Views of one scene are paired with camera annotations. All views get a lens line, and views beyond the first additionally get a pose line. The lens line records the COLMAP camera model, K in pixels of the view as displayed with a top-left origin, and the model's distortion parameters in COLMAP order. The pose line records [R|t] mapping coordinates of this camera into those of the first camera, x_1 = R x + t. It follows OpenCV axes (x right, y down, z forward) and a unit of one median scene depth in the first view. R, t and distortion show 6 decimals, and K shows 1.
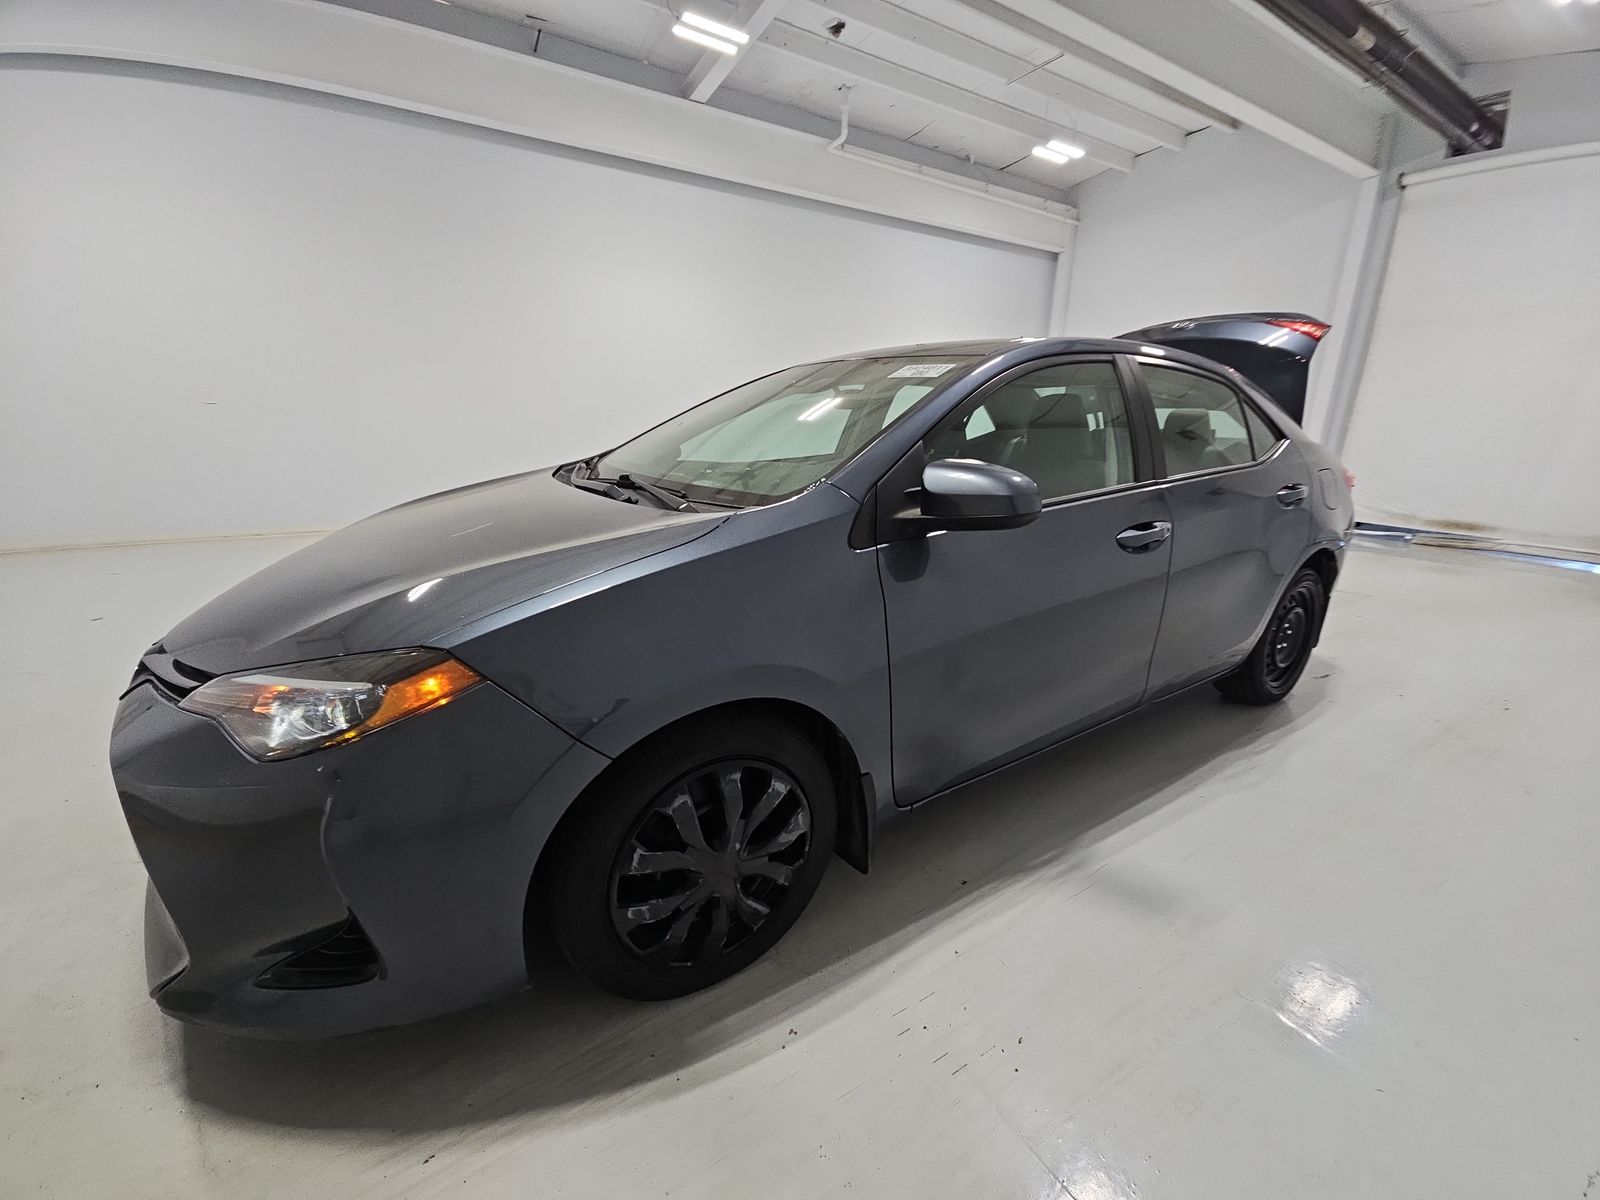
lens RADIAL K [[644.0, 0, 801.0], [0, 644.0, 605.7], [0, 0, 1]] dist [0.002849, -0.004666]
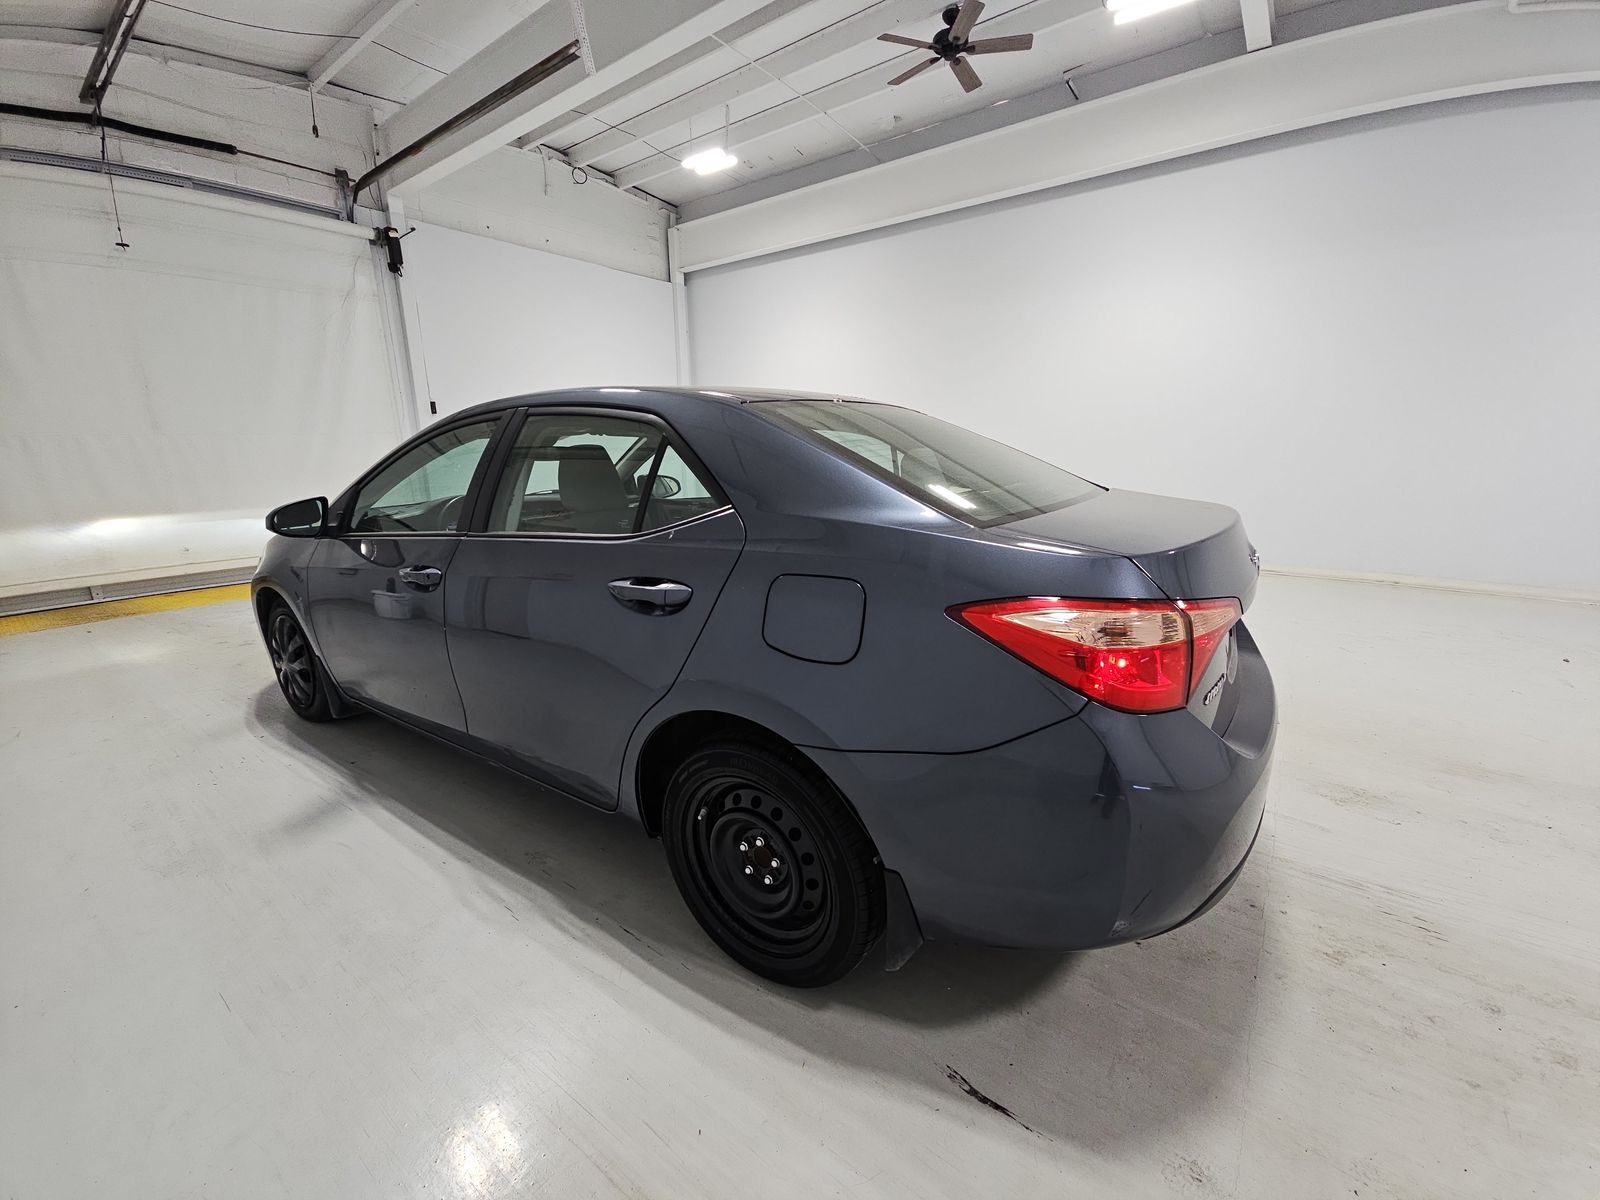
lens RADIAL K [[644.0, 0, 811.7], [0, 644.0, 607.1], [0, 0, 1]] dist [0.002849, -0.004666]
pose [[0.372593, 0.199869, -0.906216, 1.600142], [-0.233936, 0.965223, 0.116700, -0.302268], [0.898025, 0.168515, 0.406391, 1.033546]]
